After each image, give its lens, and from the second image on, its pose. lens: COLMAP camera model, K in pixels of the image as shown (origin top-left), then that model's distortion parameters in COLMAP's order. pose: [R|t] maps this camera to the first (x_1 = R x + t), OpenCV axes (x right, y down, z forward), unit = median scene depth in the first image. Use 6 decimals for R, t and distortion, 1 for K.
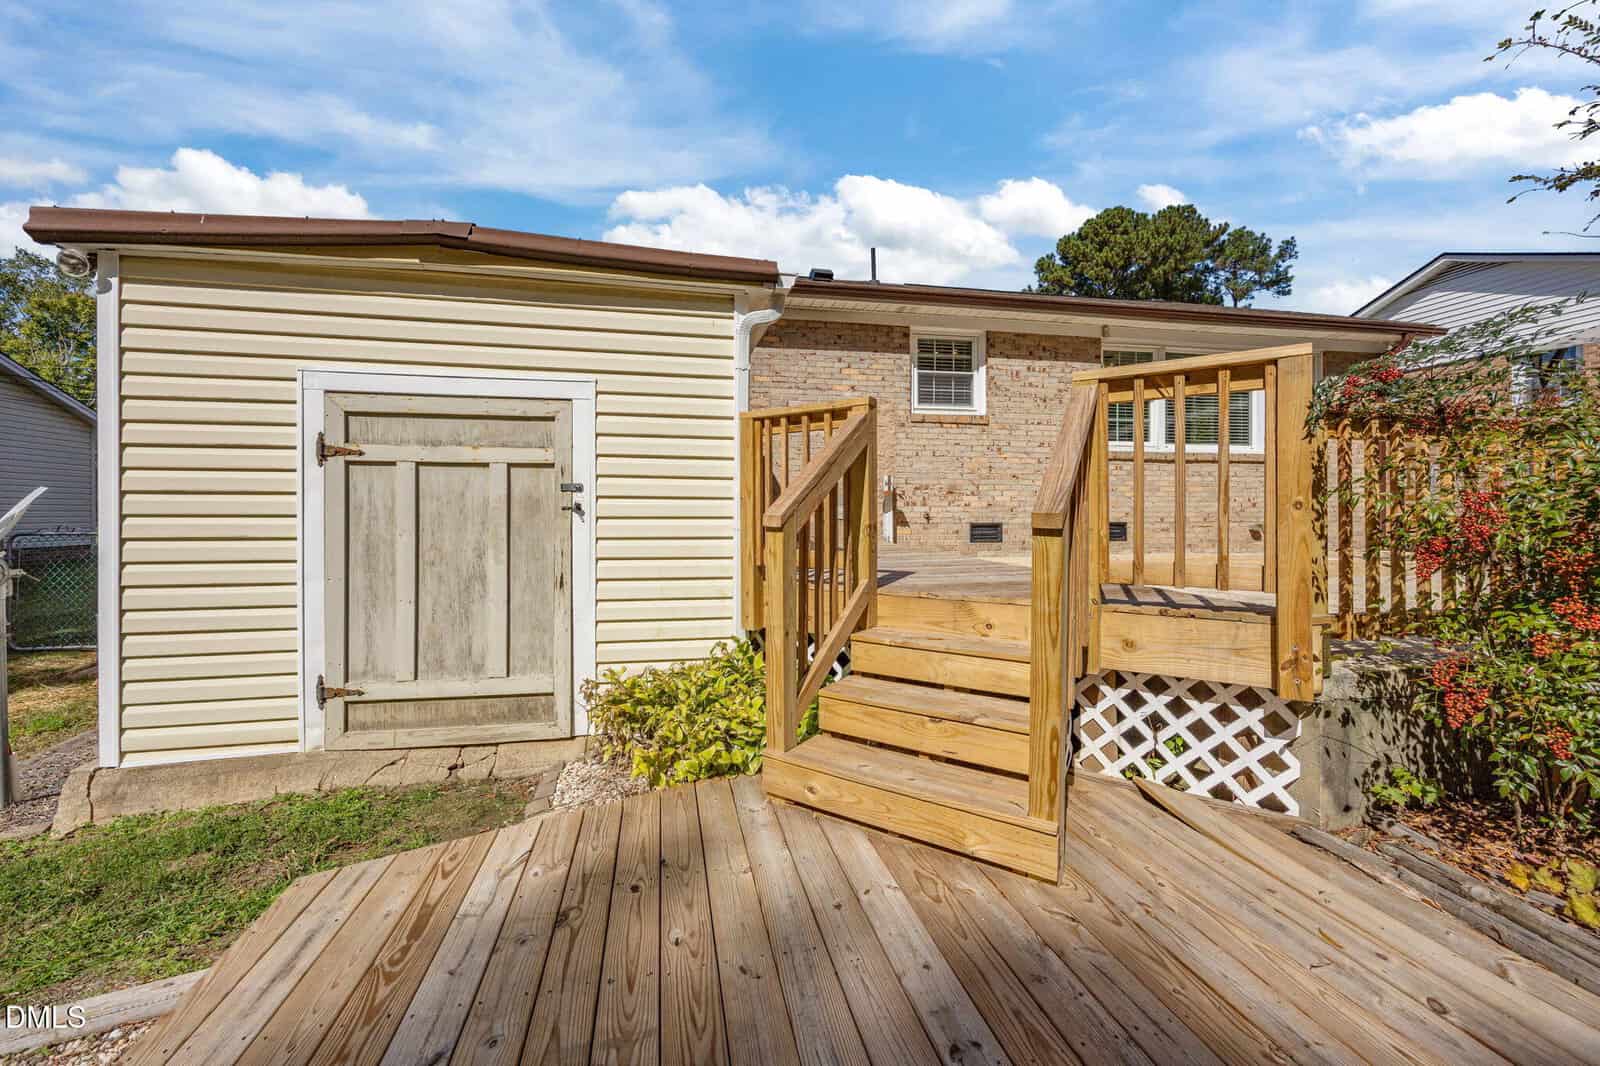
lens RADIAL K [[620.1, 0, 794.9], [0, 620.1, 515.4], [0, 0, 1]] dist [-0.002468, -0.000223]
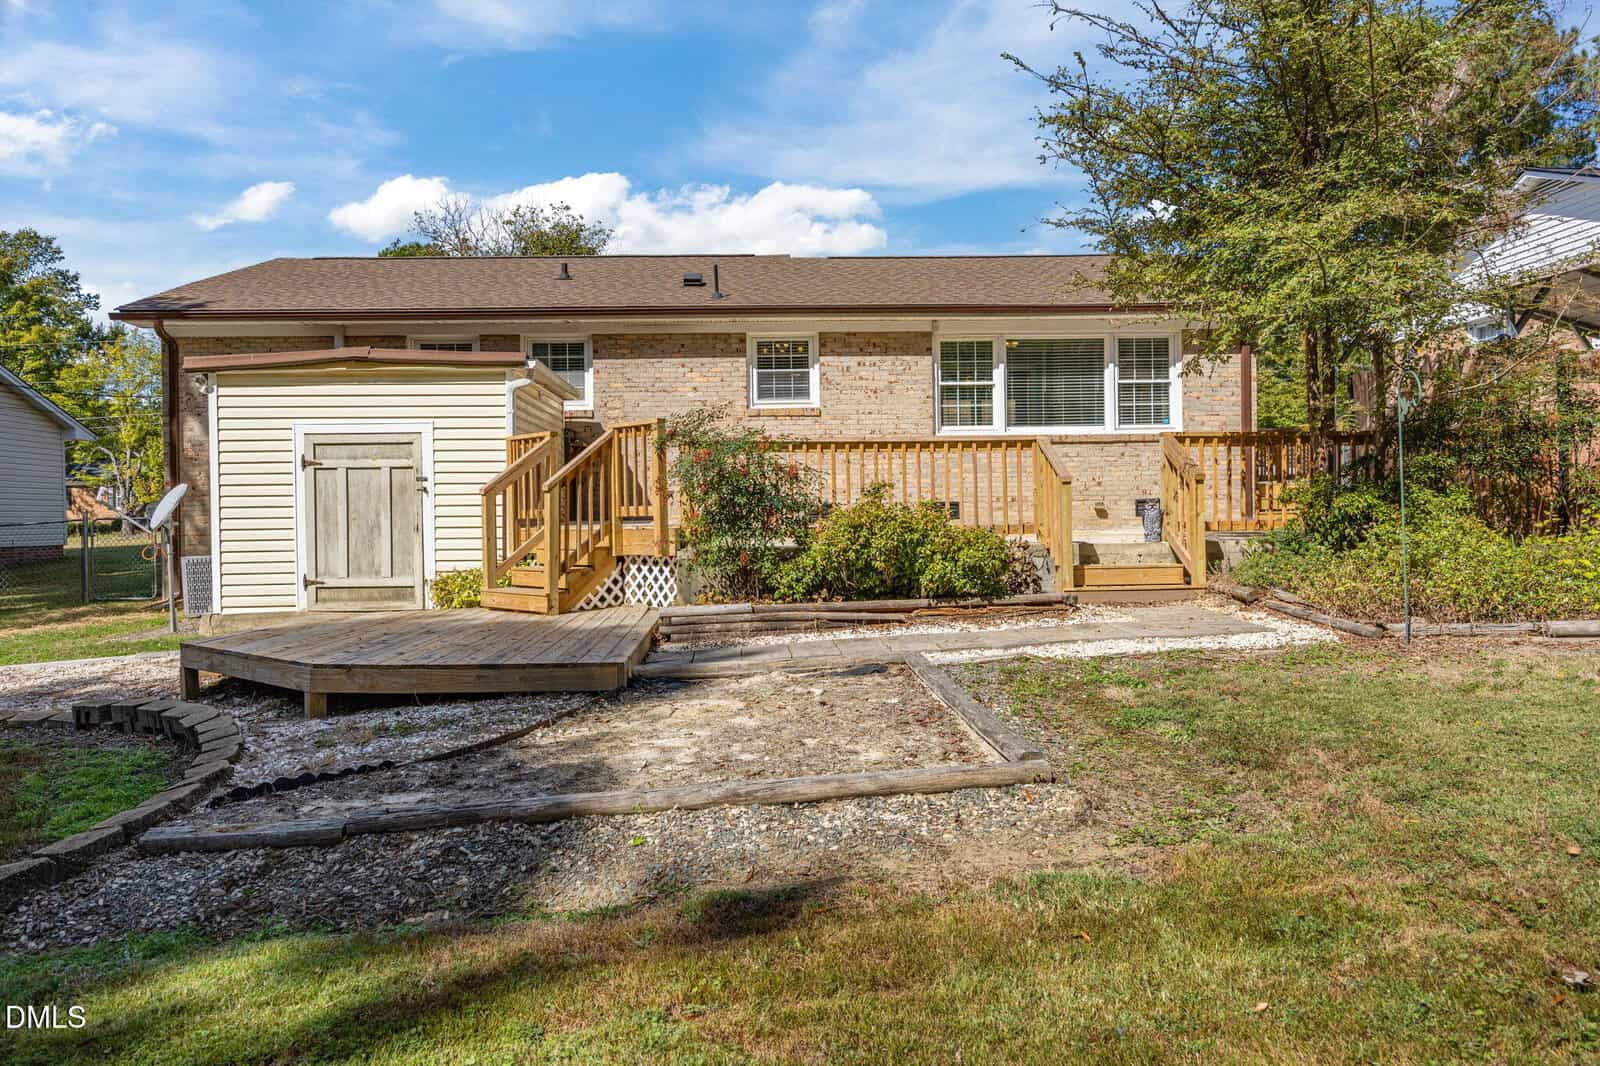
lens RADIAL K [[1051.1, 0, 791.1], [0, 1051.1, 535.5], [0, 0, 1]] dist [-0.003428, -0.003240]
pose [[0.985810, -0.008782, -0.167633, 1.304118], [0.011270, 0.999840, 0.013899, 0.096744], [0.167484, -0.015591, 0.985751, -2.003296]]
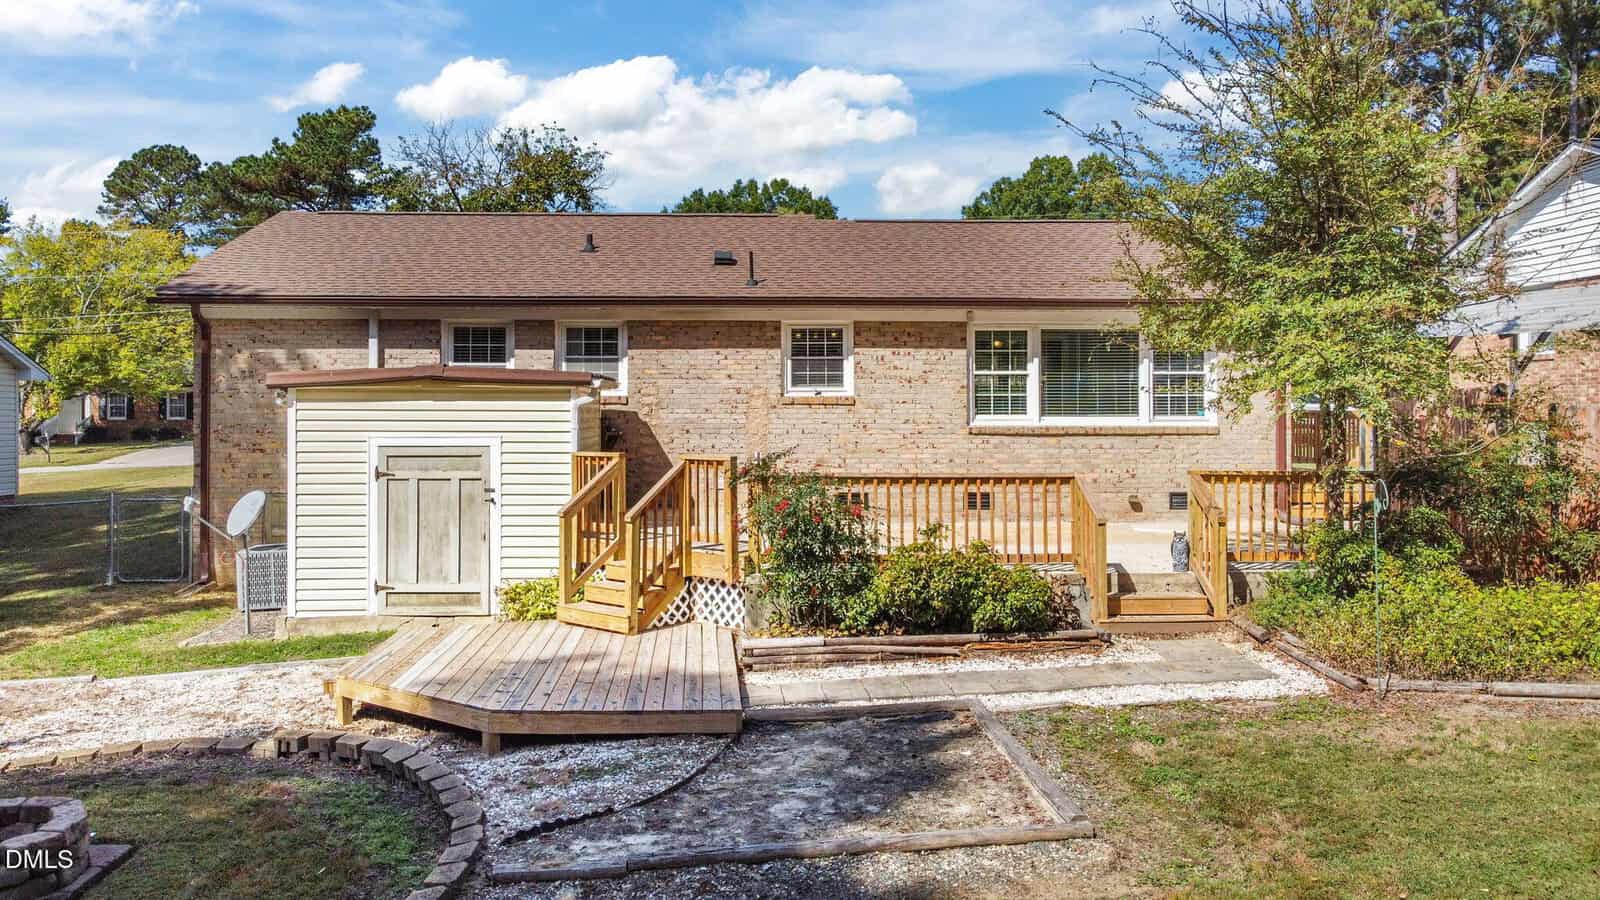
lens RADIAL K [[1276.2, 0, 769.6], [0, 1276.2, 408.2], [0, 0, 1]] dist [0.014114, -0.054116]
pose [[0.986698, -0.000629, -0.162562, 1.210993], [-0.000125, 0.999989, -0.004627, -0.292585], [0.162563, 0.004586, 0.986687, -2.940259]]
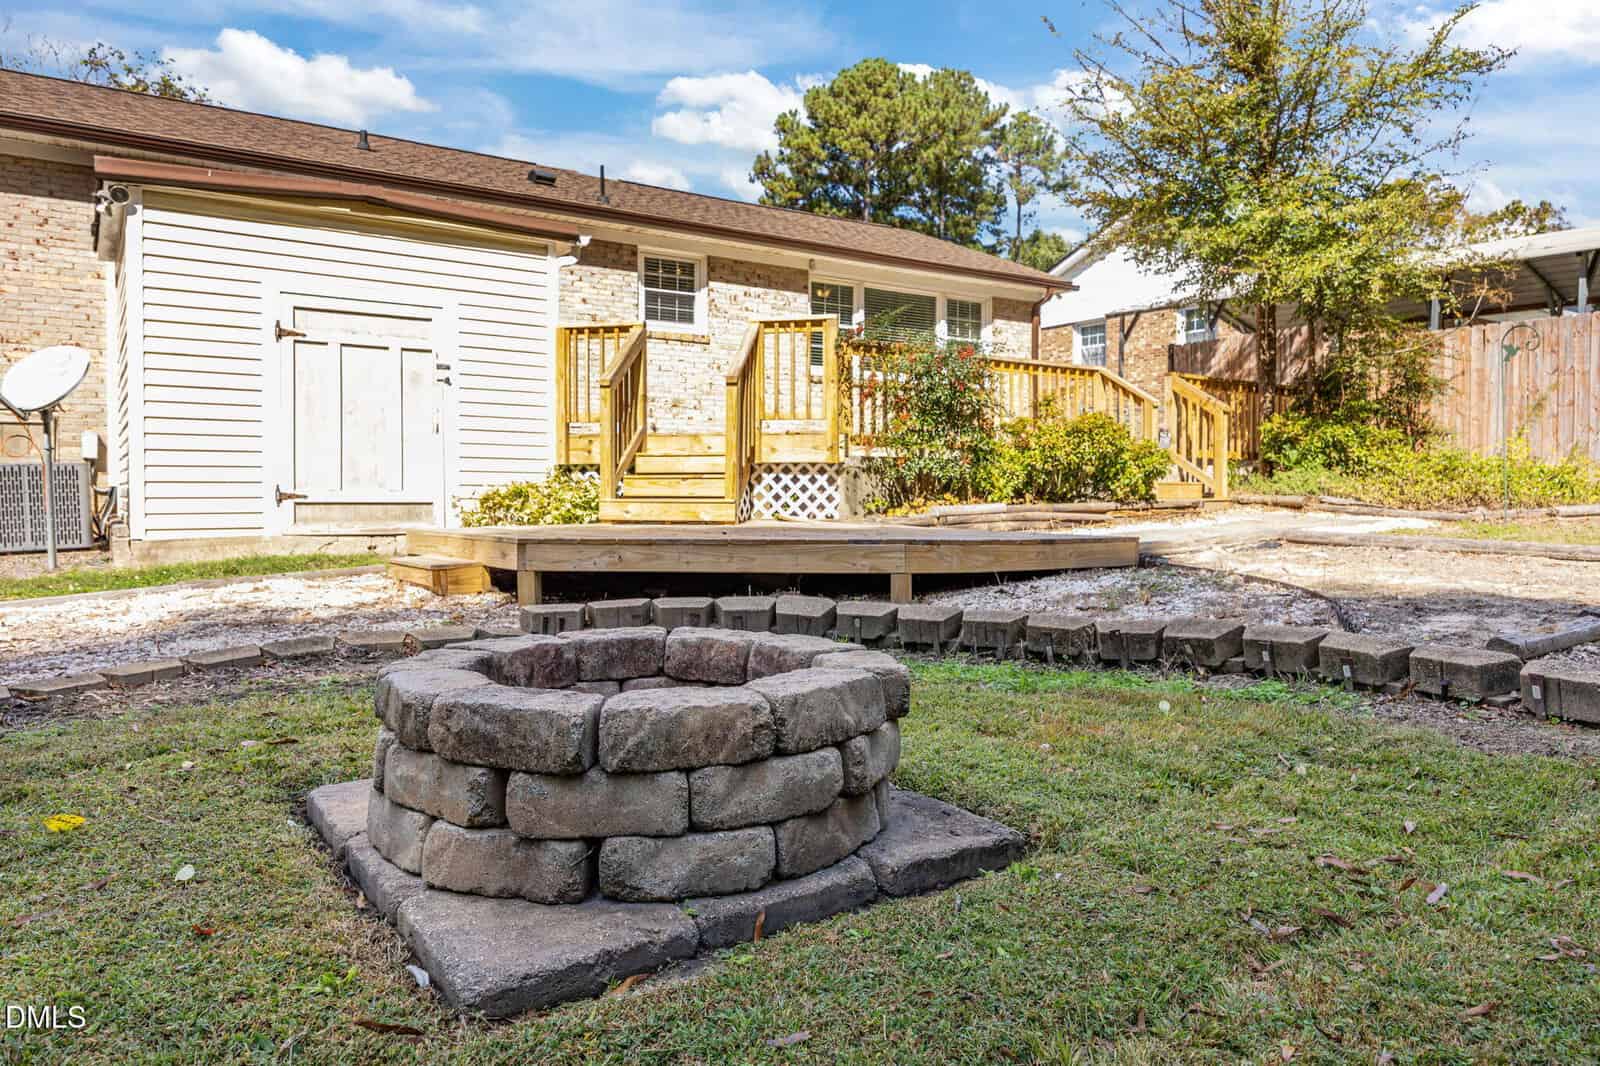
lens RADIAL K [[1068.8, 0, 809.9], [0, 1068.8, 528.4], [0, 0, 1]] dist [-0.002907, 0.001049]
pose [[0.922729, -0.008049, 0.385366, -0.543263], [-0.002233, 0.999654, 0.026224, 0.277829], [-0.385443, -0.025058, 0.922391, -1.748473]]
